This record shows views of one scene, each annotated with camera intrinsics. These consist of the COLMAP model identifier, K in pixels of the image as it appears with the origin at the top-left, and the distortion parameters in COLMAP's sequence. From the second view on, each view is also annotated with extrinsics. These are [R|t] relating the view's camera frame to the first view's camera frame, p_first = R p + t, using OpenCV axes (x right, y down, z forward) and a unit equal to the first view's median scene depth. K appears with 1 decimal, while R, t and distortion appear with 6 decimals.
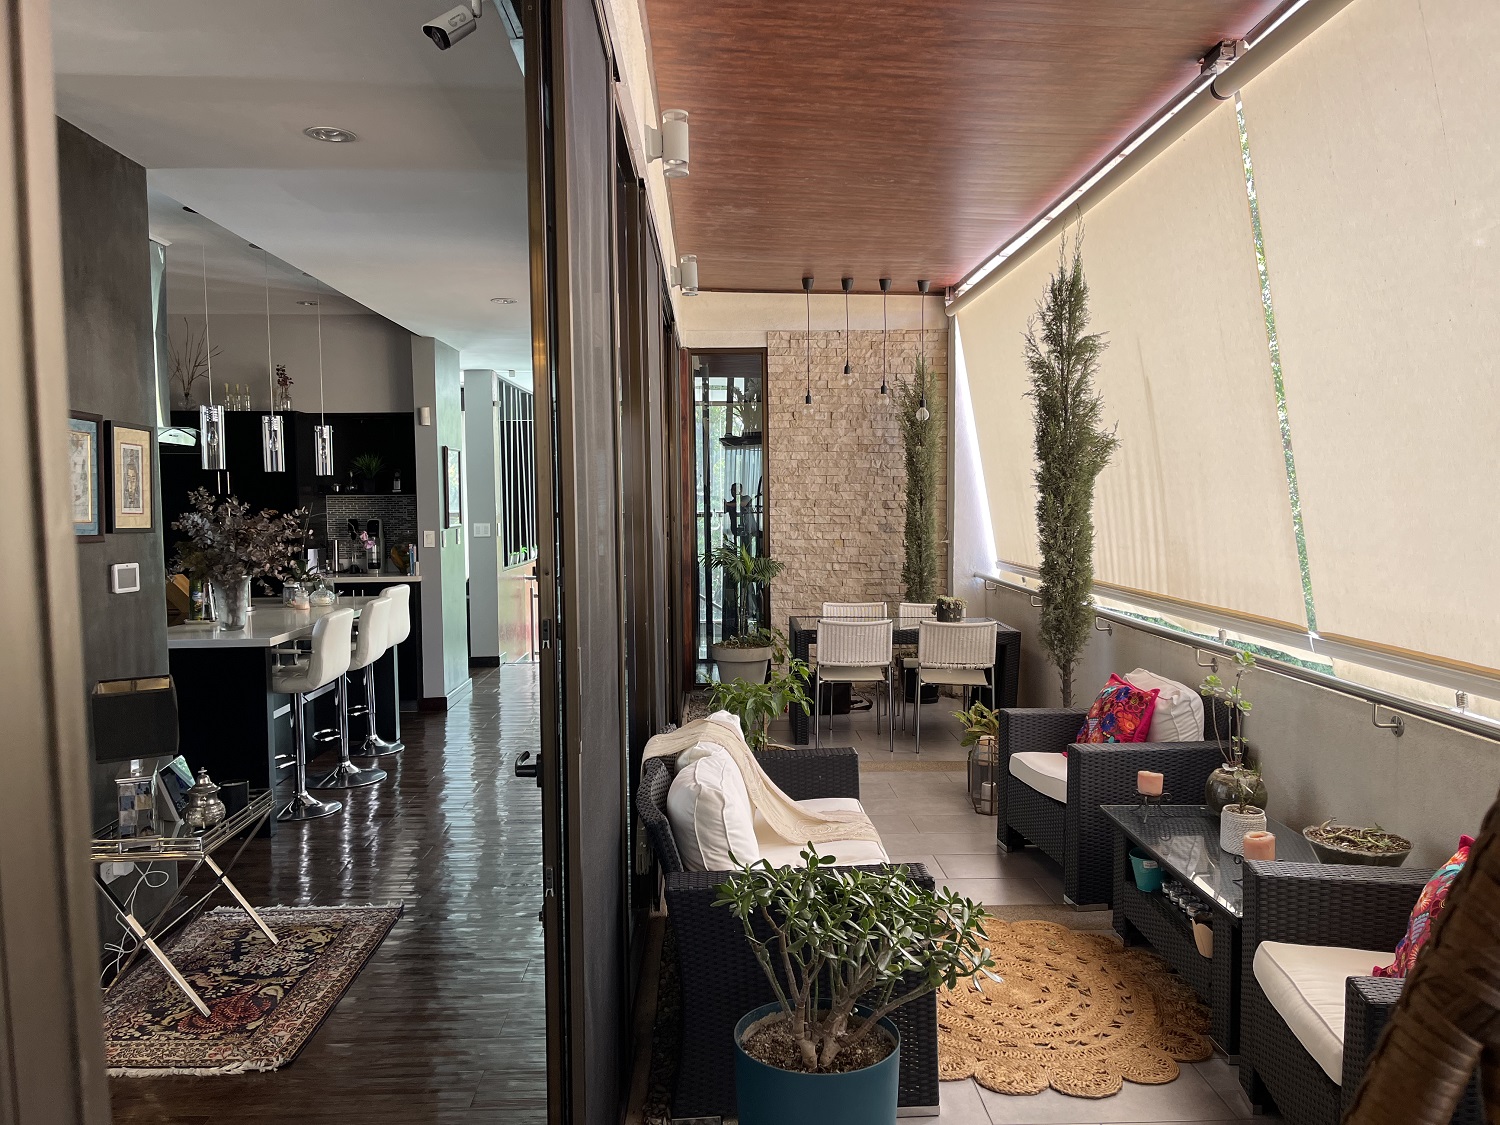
lens RADIAL K [[1130.9, 0, 754.8], [0, 1130.9, 564.3], [0, 0, 1]] dist [0.008411, -0.000352]
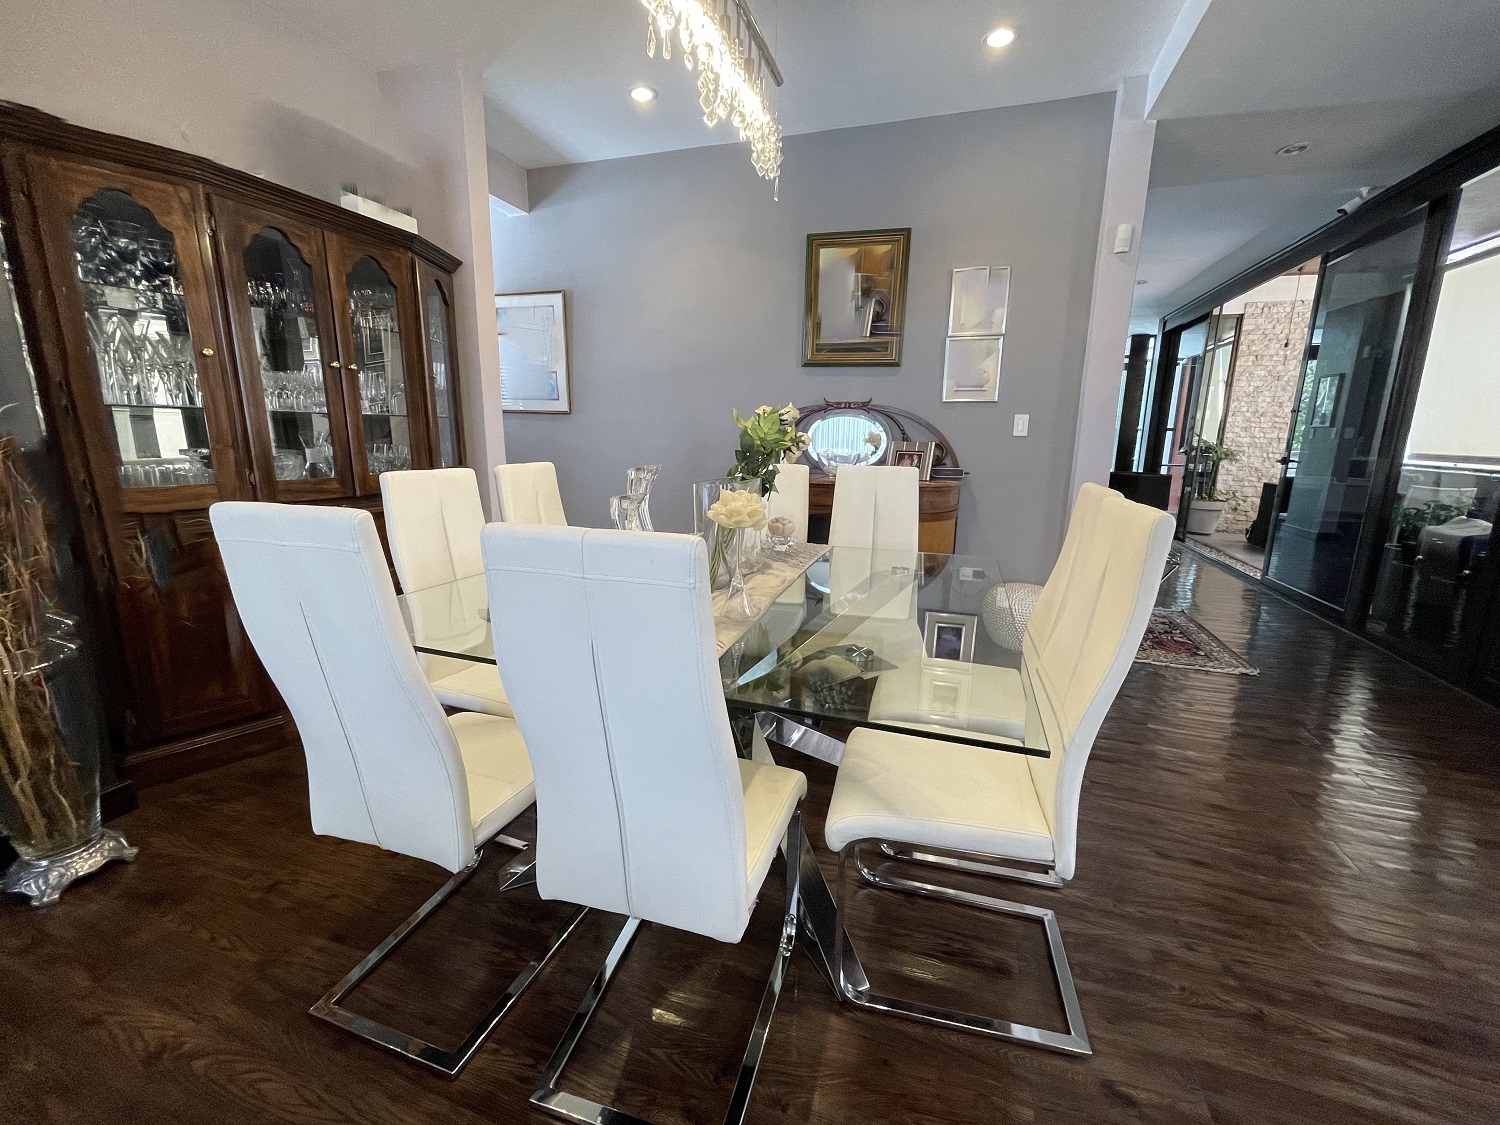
lens RADIAL K [[609.1, 0, 747.3], [0, 609.1, 558.3], [0, 0, 1]] dist [-0.008310, 0.002054]
pose [[0.933656, 0.094000, -0.345616, -0.312082], [-0.042991, 0.987382, 0.152407, 0.047596], [0.355581, -0.127437, 0.925917, -0.076361]]
